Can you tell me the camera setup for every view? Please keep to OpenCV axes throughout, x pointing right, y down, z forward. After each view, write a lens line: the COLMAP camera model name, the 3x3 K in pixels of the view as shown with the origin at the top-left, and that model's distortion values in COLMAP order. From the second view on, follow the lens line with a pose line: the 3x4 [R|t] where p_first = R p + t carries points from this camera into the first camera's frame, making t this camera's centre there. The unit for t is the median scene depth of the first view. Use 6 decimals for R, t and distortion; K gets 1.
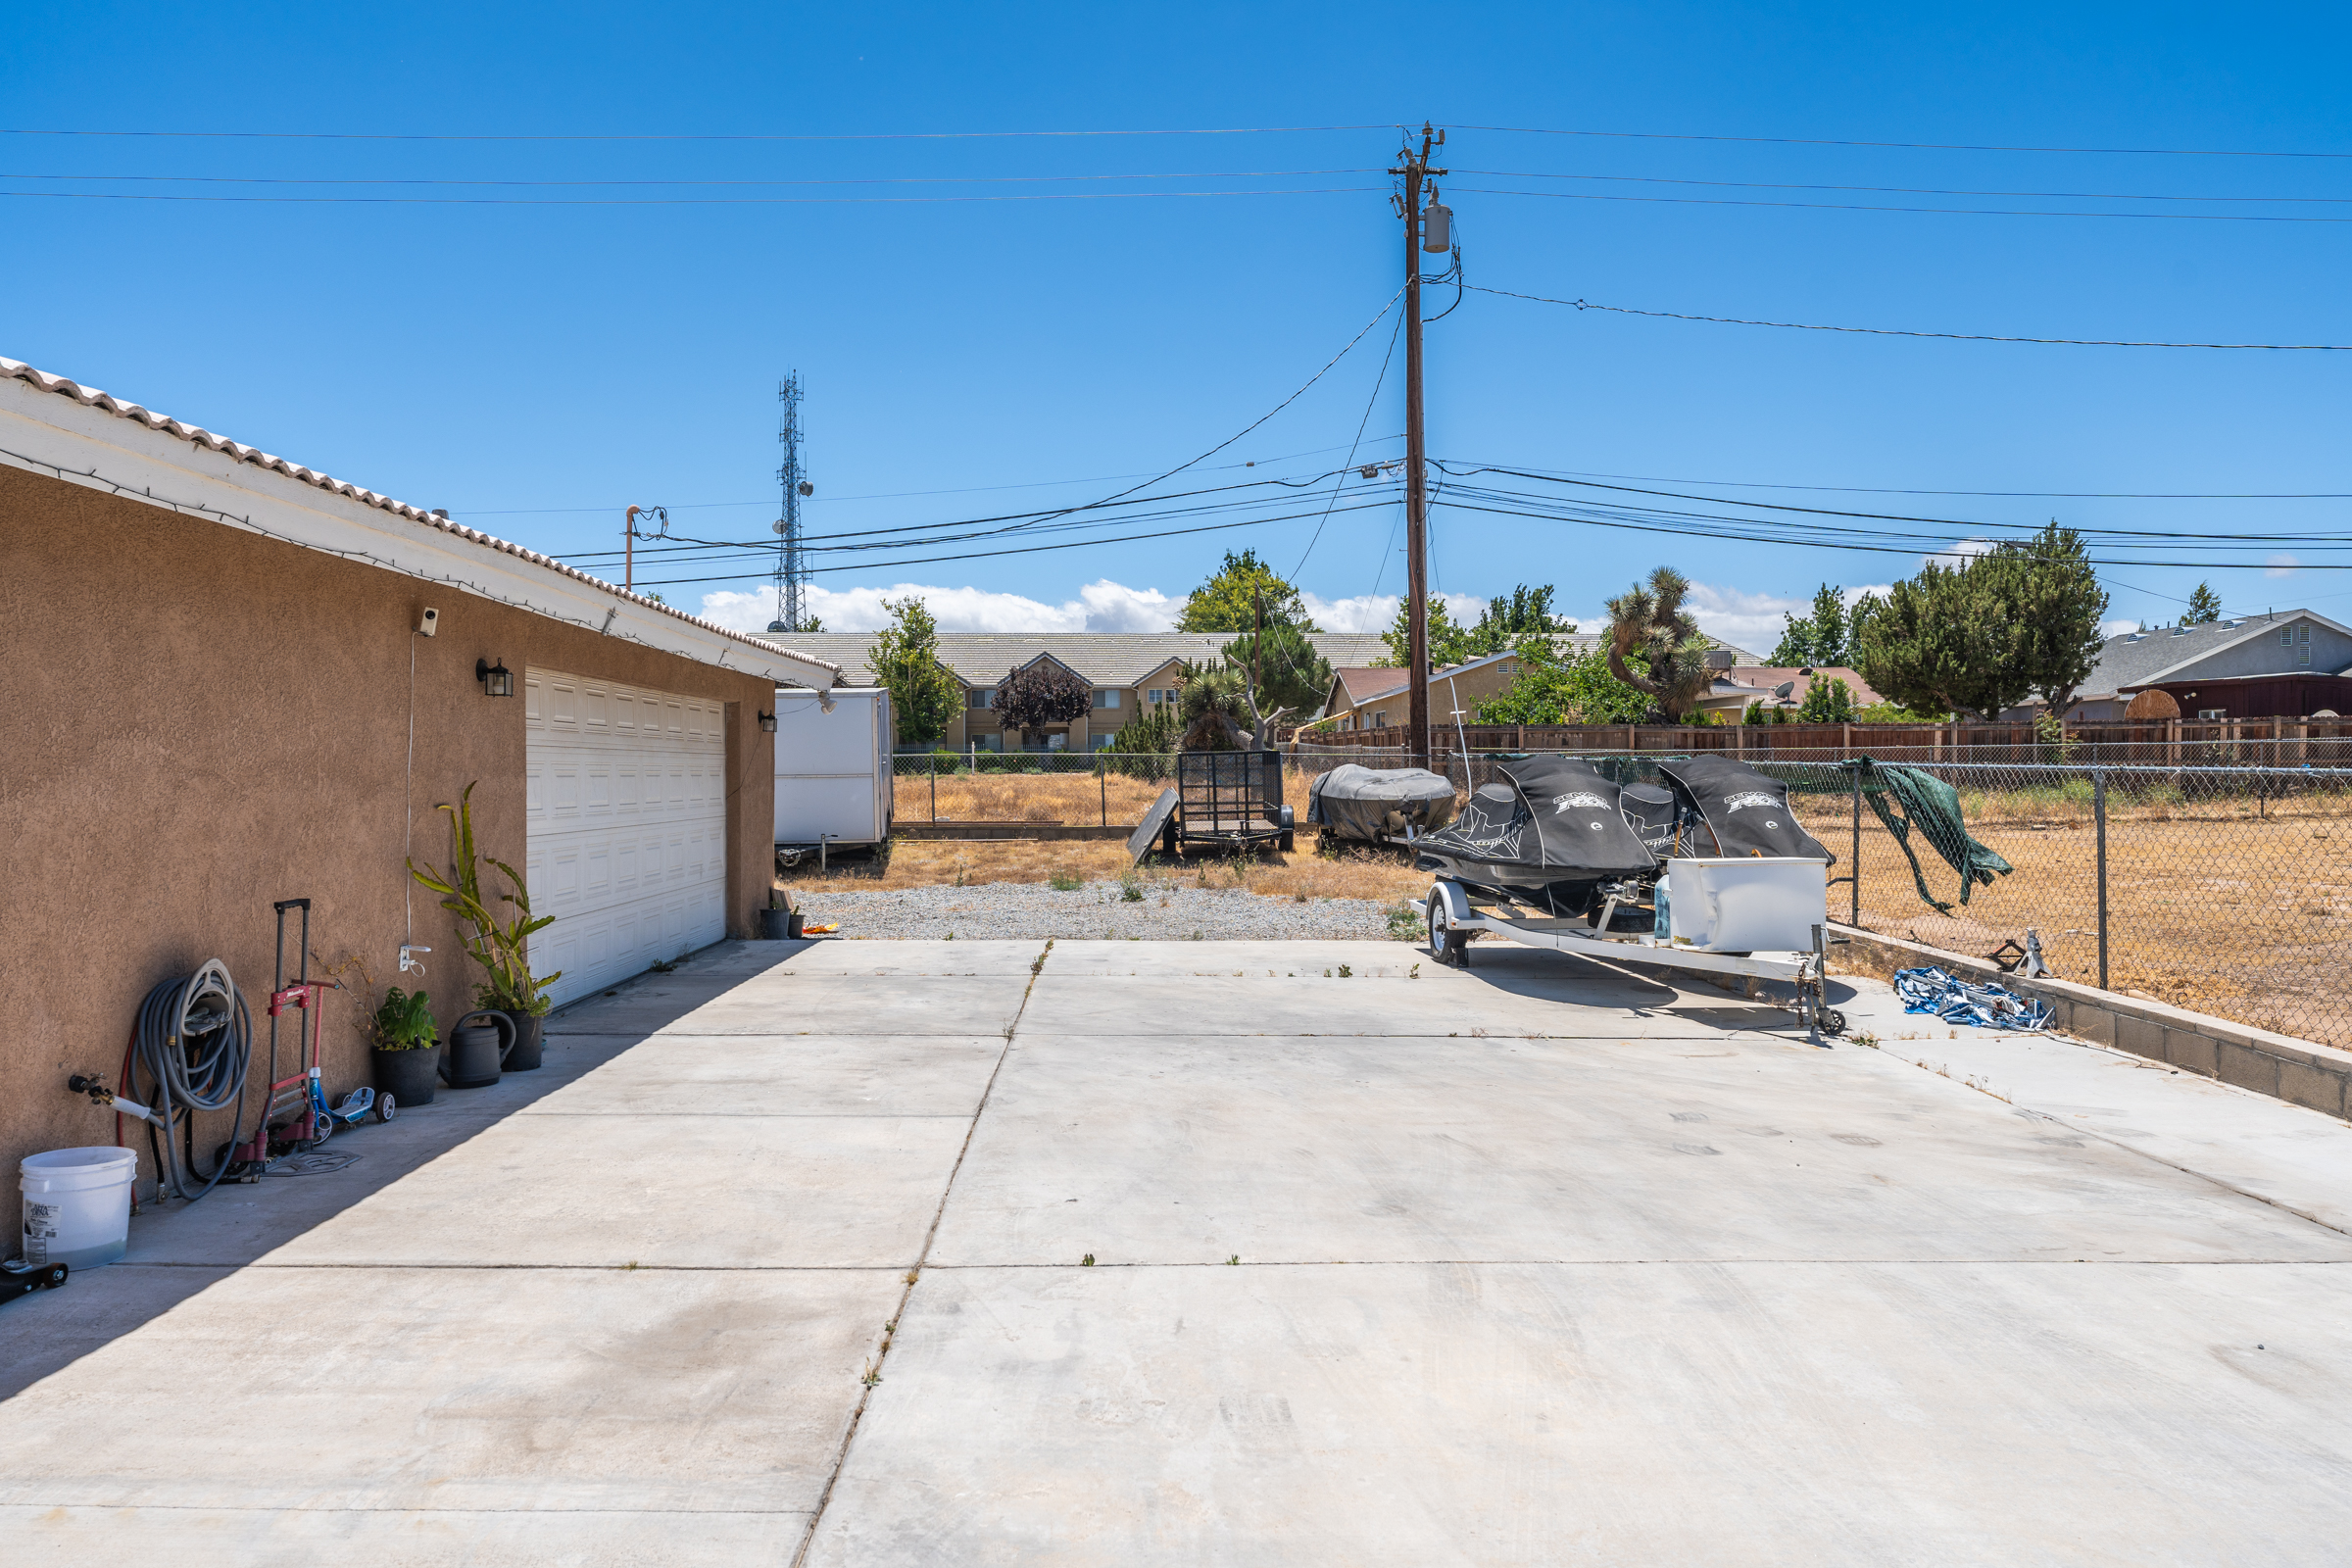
lens RADIAL K [[1554.0, 0, 1170.2], [0, 1554.0, 780.7], [0, 0, 1]] dist [0.001691, 0.000564]
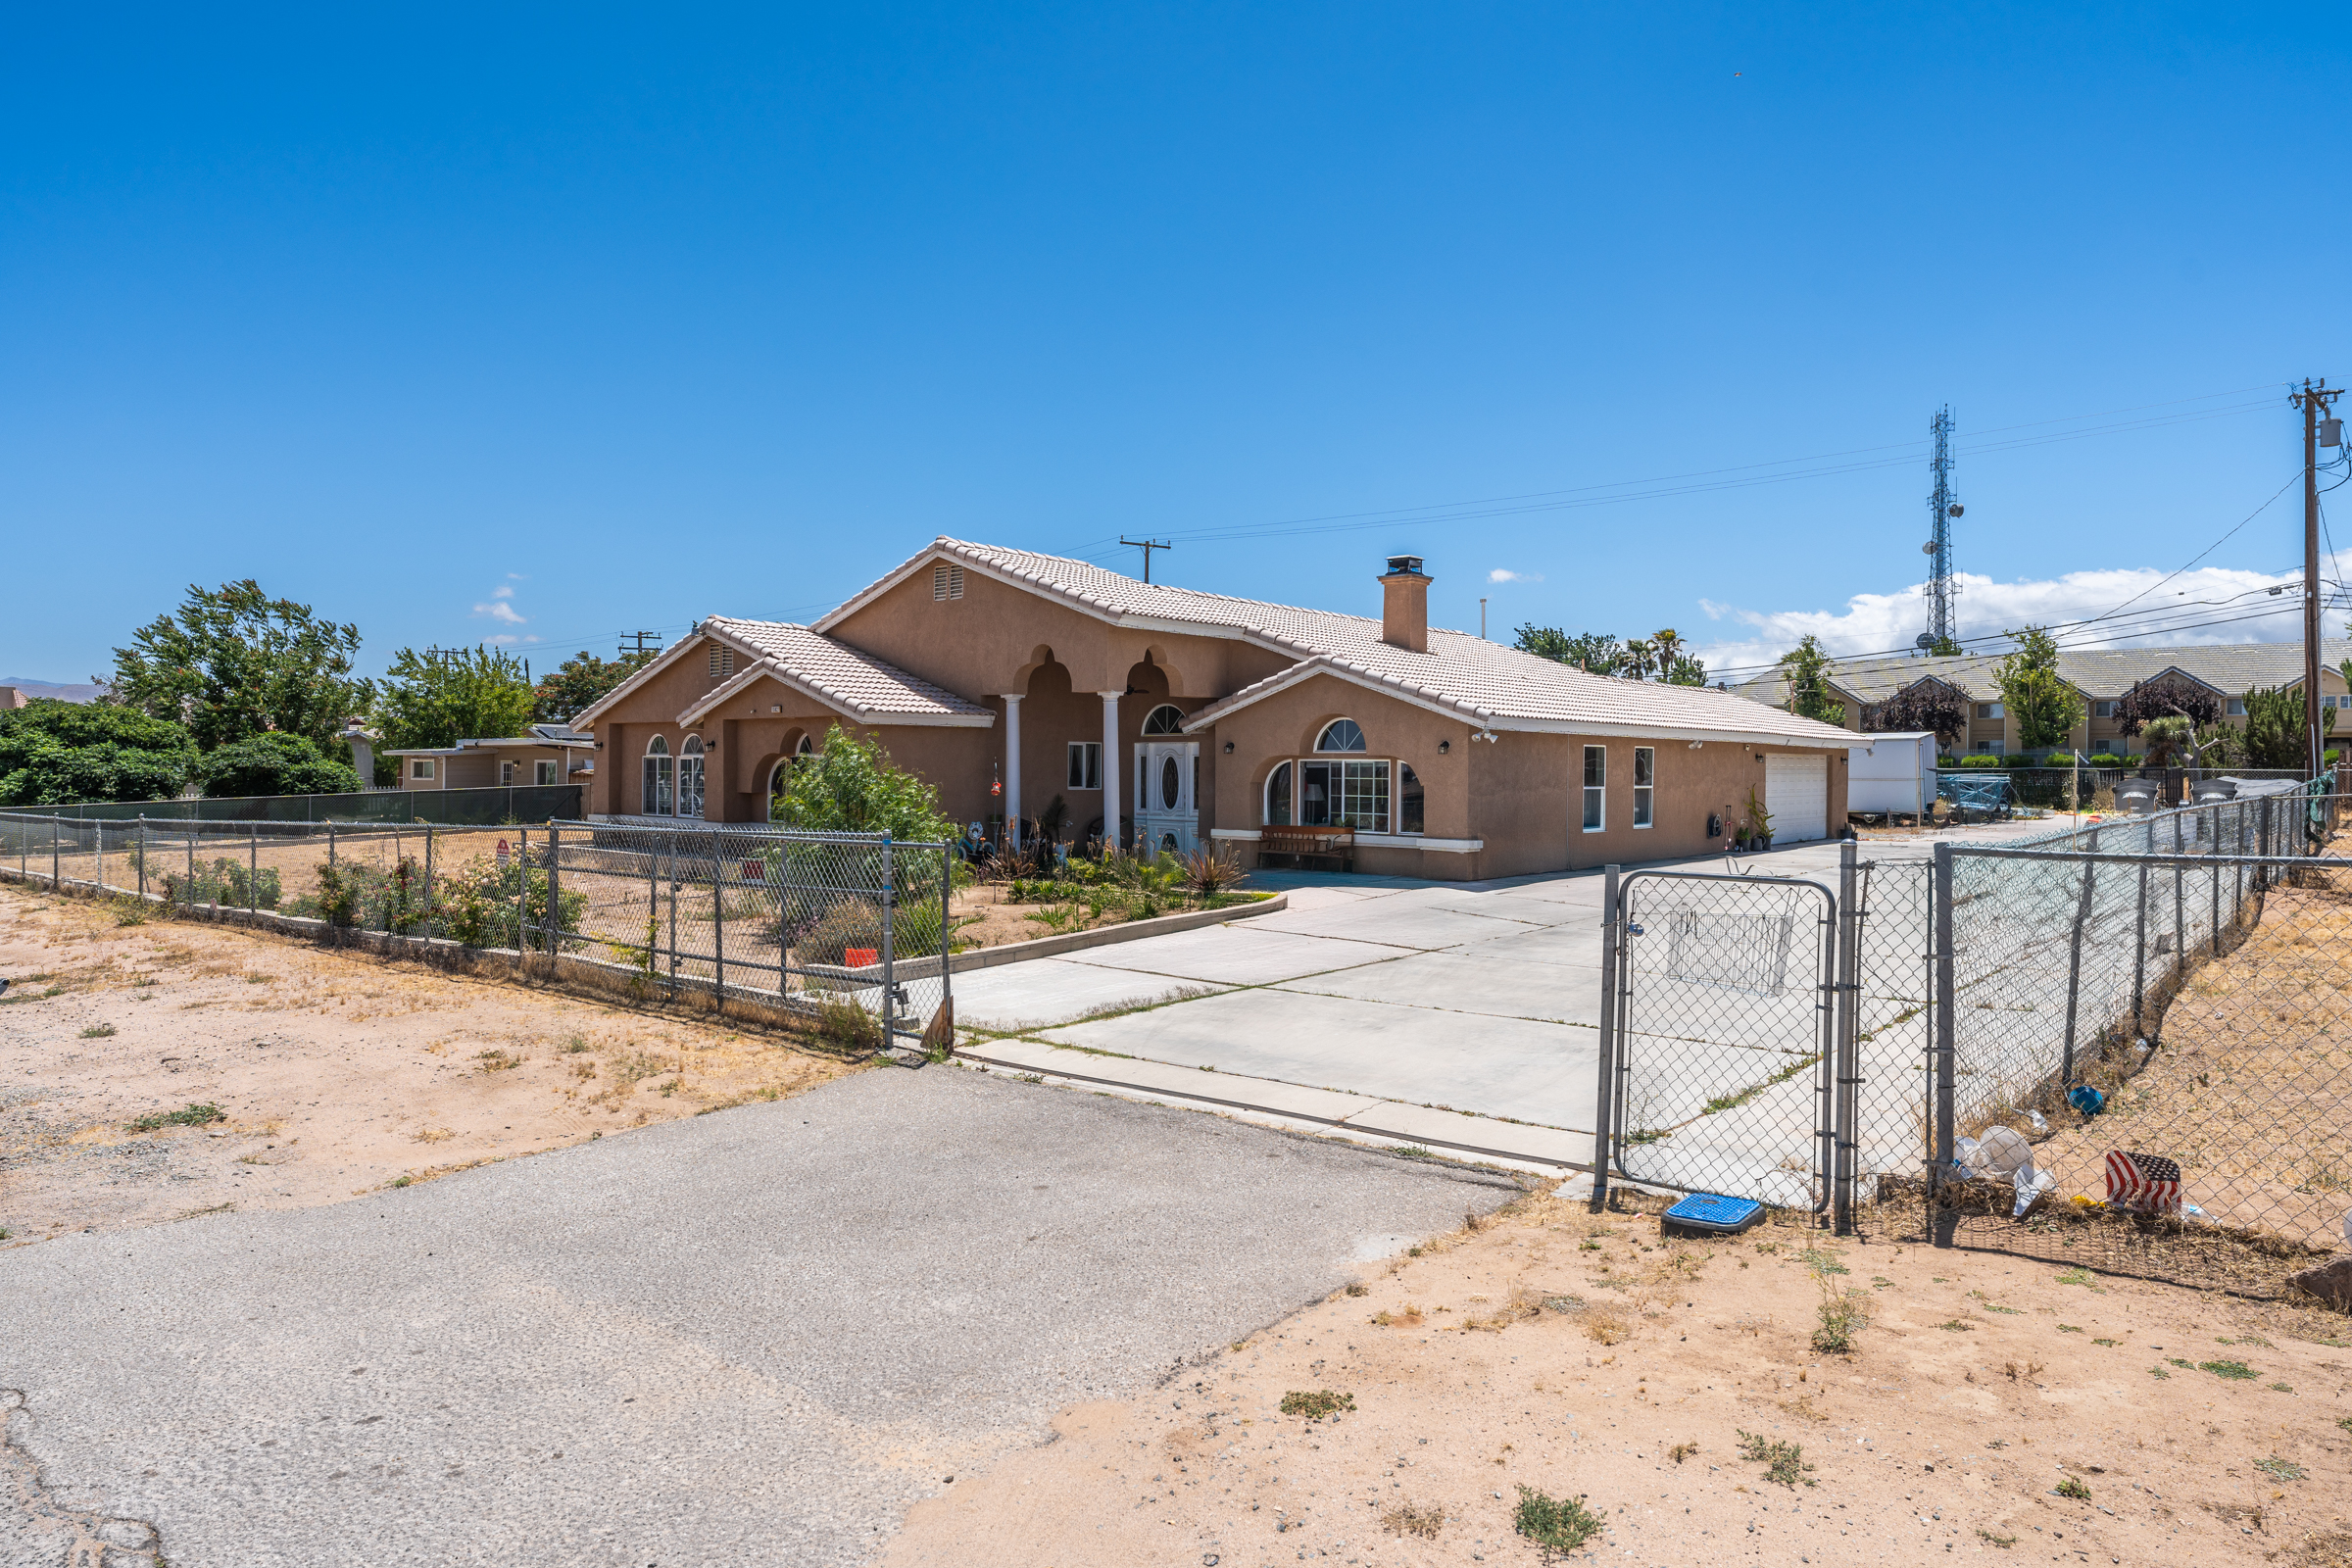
lens RADIAL K [[1419.3, 0, 1174.7], [0, 1419.3, 775.2], [0, 0, 1]] dist [-0.000774, -0.000350]
pose [[0.737286, 0.012027, -0.675473, 0.081688], [-0.011228, 0.999922, 0.005548, -0.001995], [0.675487, 0.003493, 0.737364, -0.239457]]
